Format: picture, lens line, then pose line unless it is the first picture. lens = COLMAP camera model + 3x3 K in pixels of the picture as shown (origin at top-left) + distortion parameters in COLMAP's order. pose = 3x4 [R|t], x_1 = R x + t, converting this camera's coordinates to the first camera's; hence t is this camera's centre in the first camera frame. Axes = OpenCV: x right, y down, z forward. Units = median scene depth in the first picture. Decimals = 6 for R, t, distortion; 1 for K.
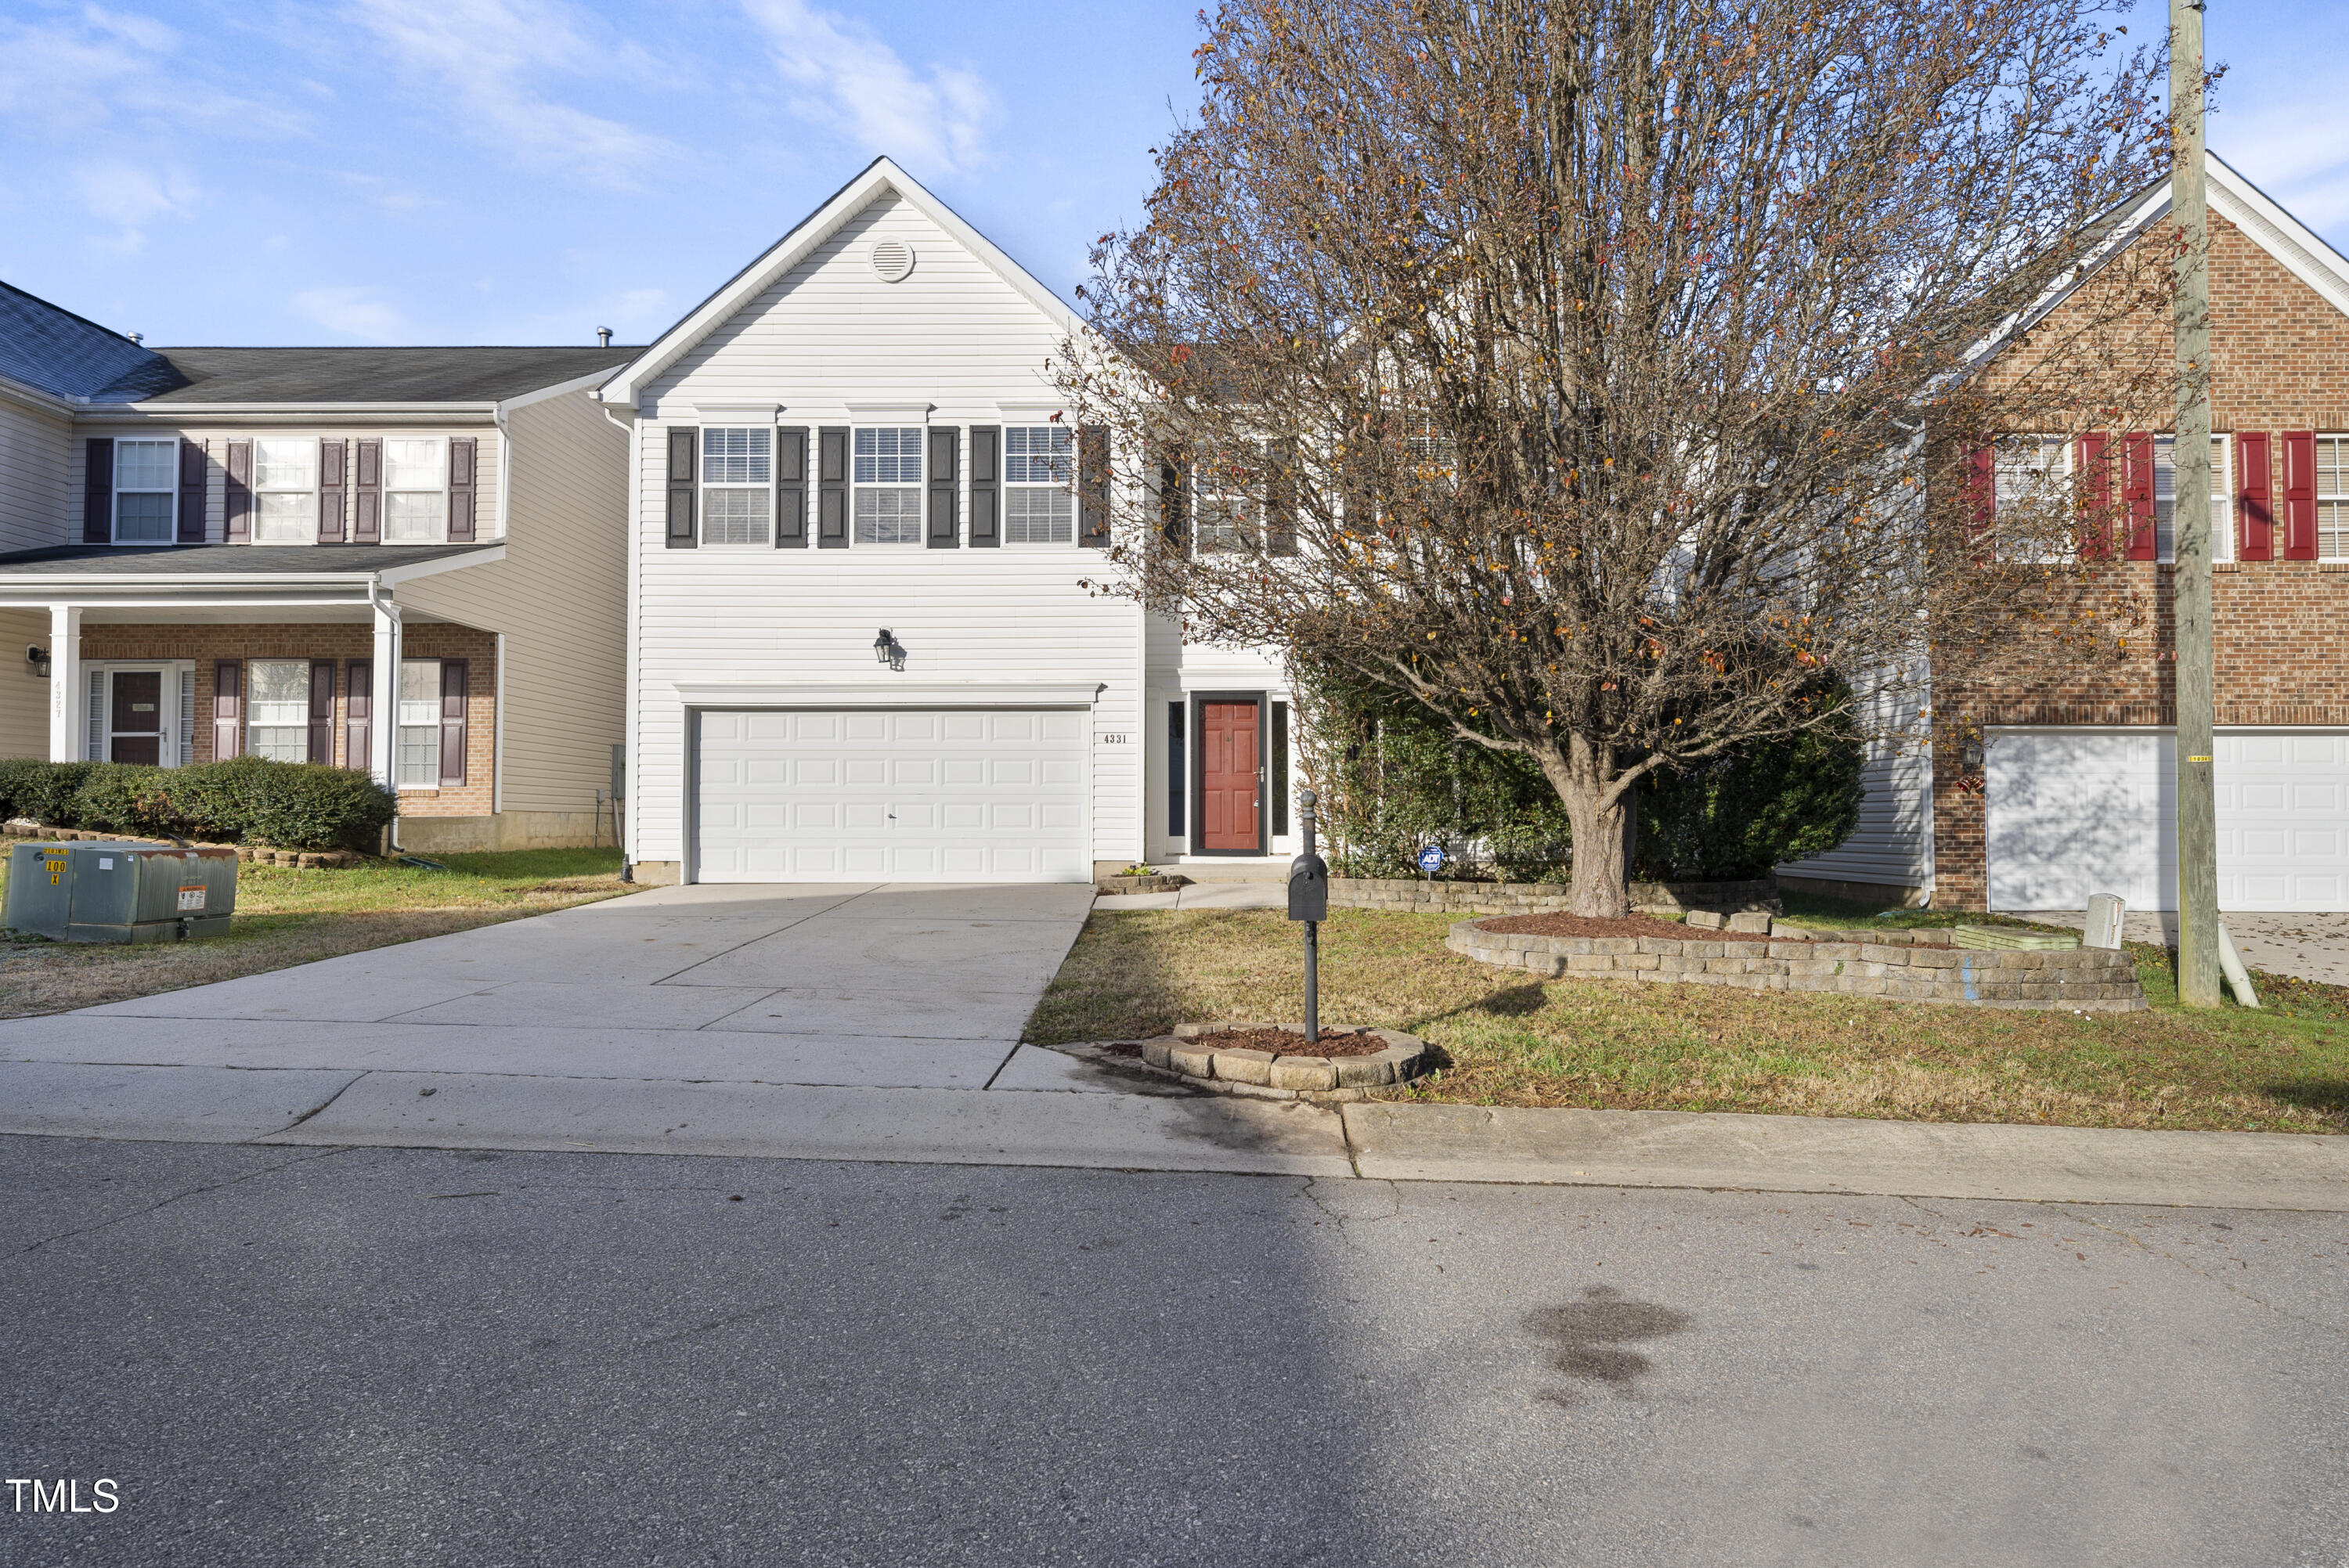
lens RADIAL K [[1260.3, 0, 1174.5], [0, 1260.3, 784.0], [0, 0, 1]] dist [0.009431, 0.000539]
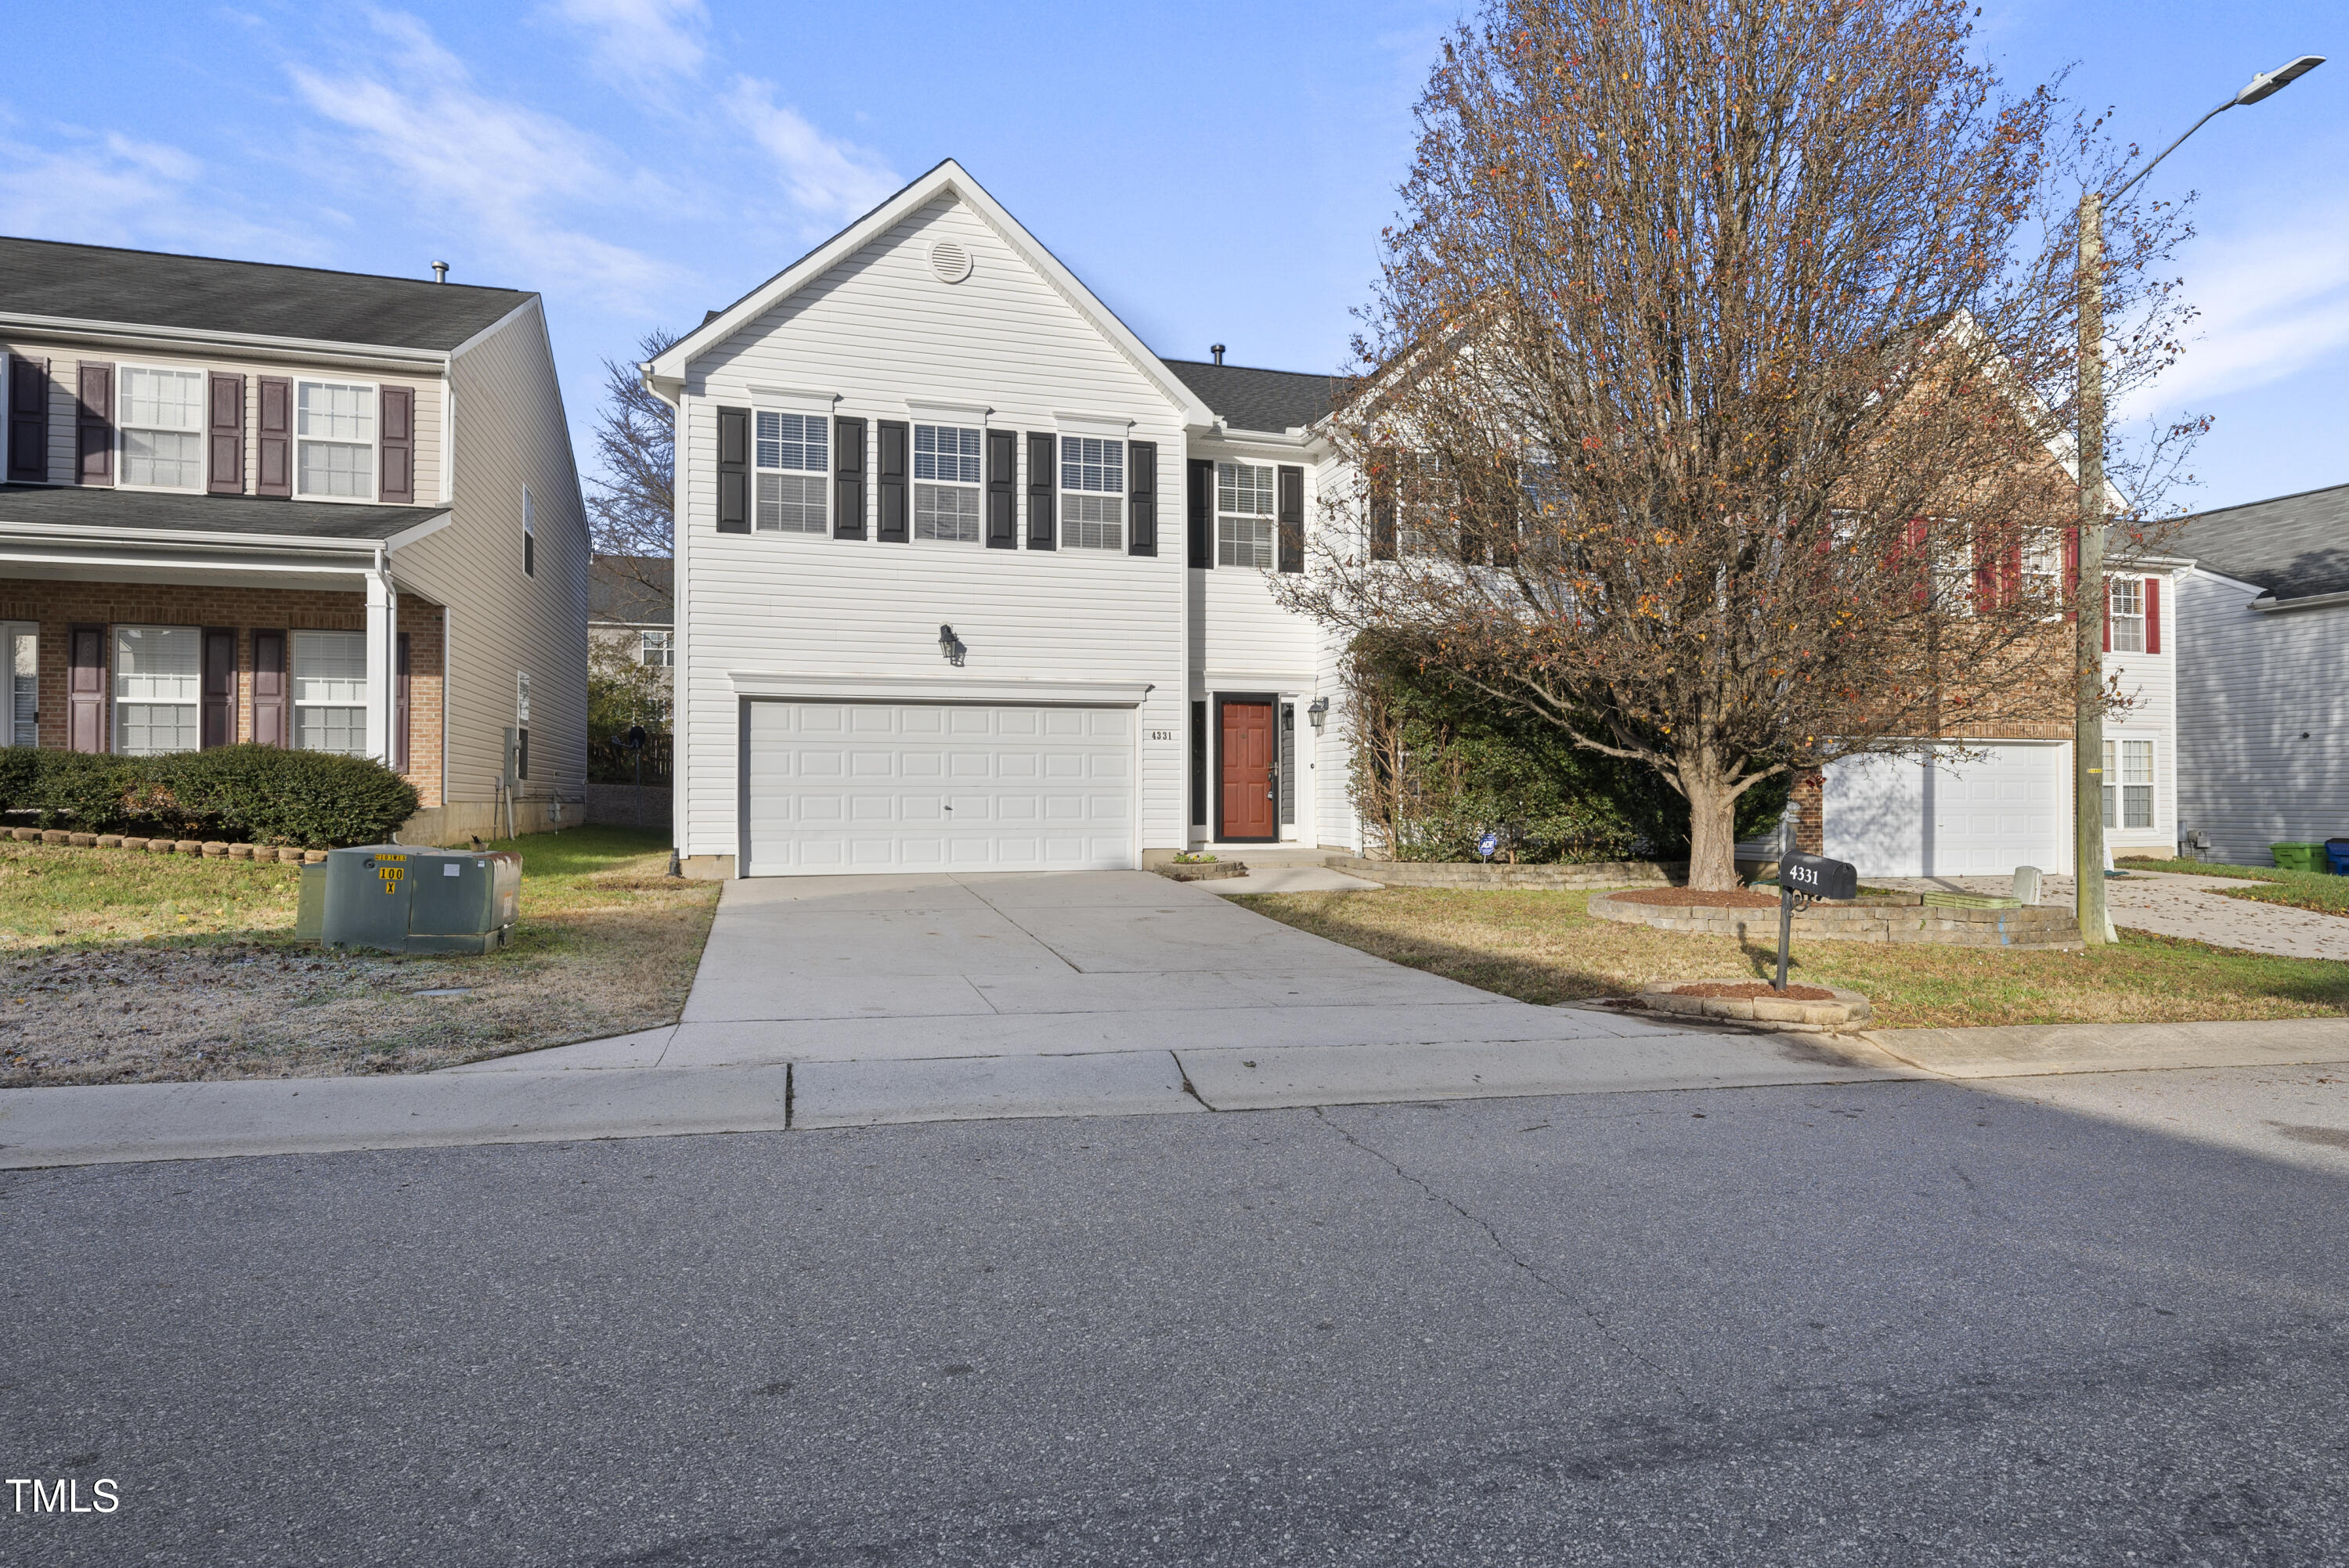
lens RADIAL K [[1260.3, 0, 1174.5], [0, 1260.3, 784.0], [0, 0, 1]] dist [0.009431, 0.000539]
pose [[0.955001, 0.002250, 0.296593, -0.353414], [-0.007487, 0.999835, 0.016523, -0.012222], [-0.296507, -0.018000, 0.954861, -0.031537]]
